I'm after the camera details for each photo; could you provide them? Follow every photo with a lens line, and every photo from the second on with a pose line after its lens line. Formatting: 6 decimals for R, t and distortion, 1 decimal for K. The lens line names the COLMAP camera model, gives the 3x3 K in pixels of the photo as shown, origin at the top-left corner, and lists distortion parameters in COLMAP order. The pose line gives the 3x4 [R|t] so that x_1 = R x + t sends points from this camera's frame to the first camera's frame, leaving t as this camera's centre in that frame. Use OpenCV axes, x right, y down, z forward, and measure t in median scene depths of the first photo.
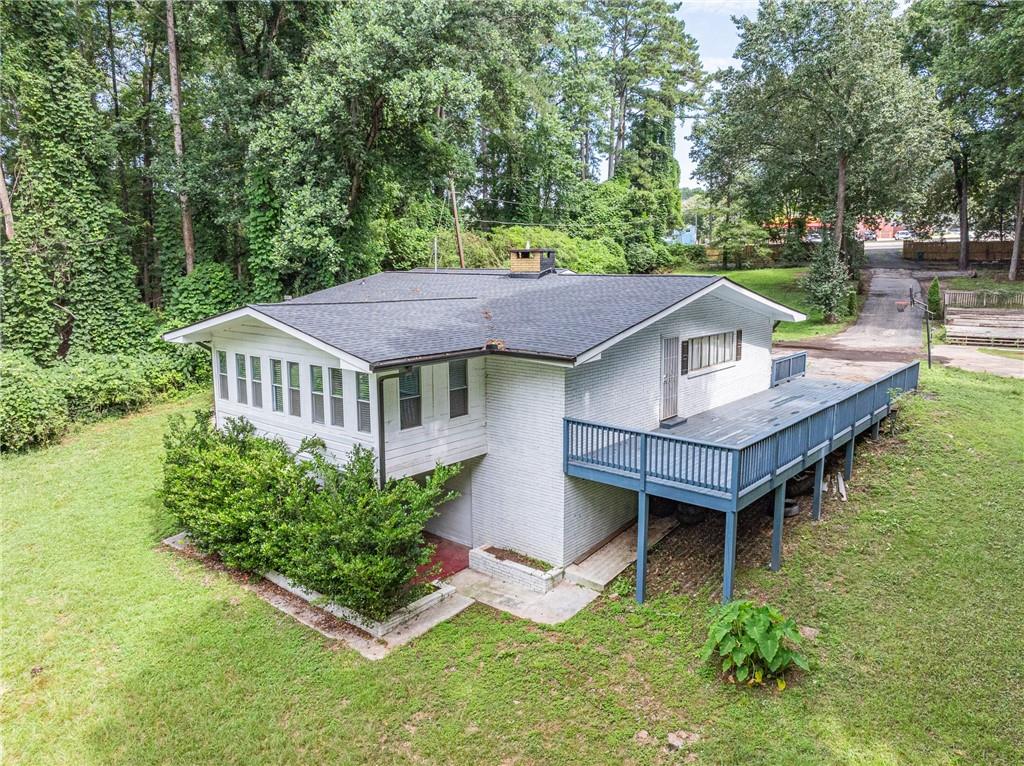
lens RADIAL K [[719.6, 0, 512.4], [0, 719.6, 381.4], [0, 0, 1]] dist [-0.052907, 0.025175]
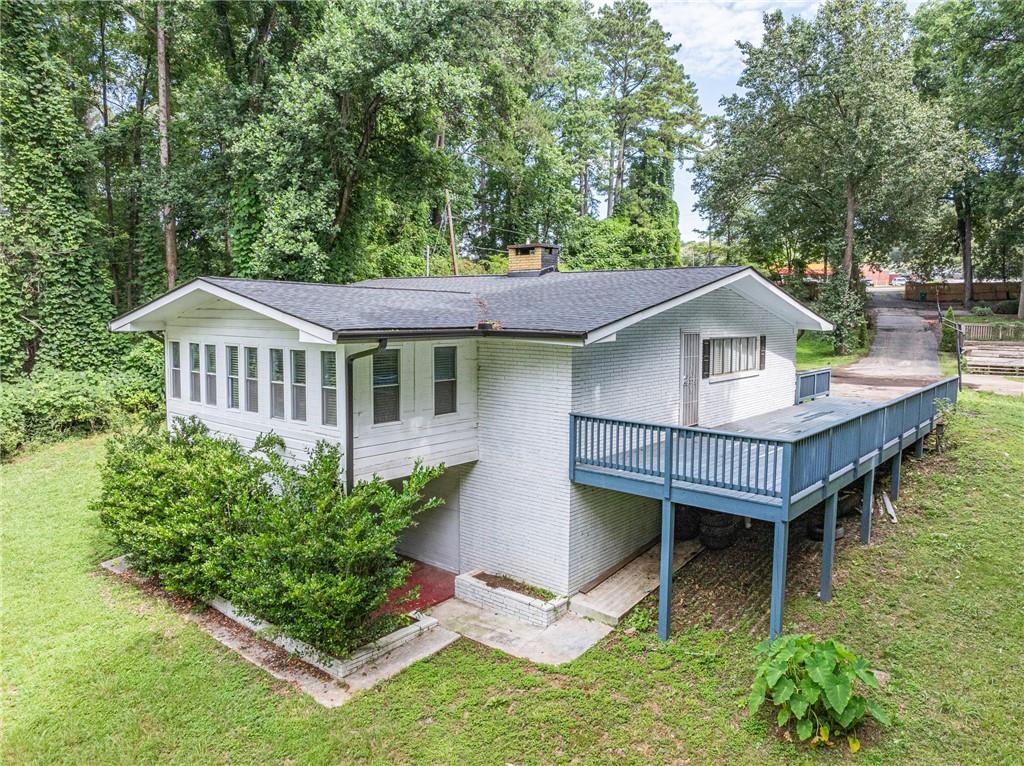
lens RADIAL K [[719.6, 0, 512.5], [0, 719.6, 379.3], [0, 0, 1]] dist [-0.052907, 0.025175]
pose [[0.999921, 0.011785, 0.004456, 0.000040], [-0.011463, 0.997730, -0.066360, 0.047903], [-0.005228, 0.066303, 0.997786, 0.116956]]
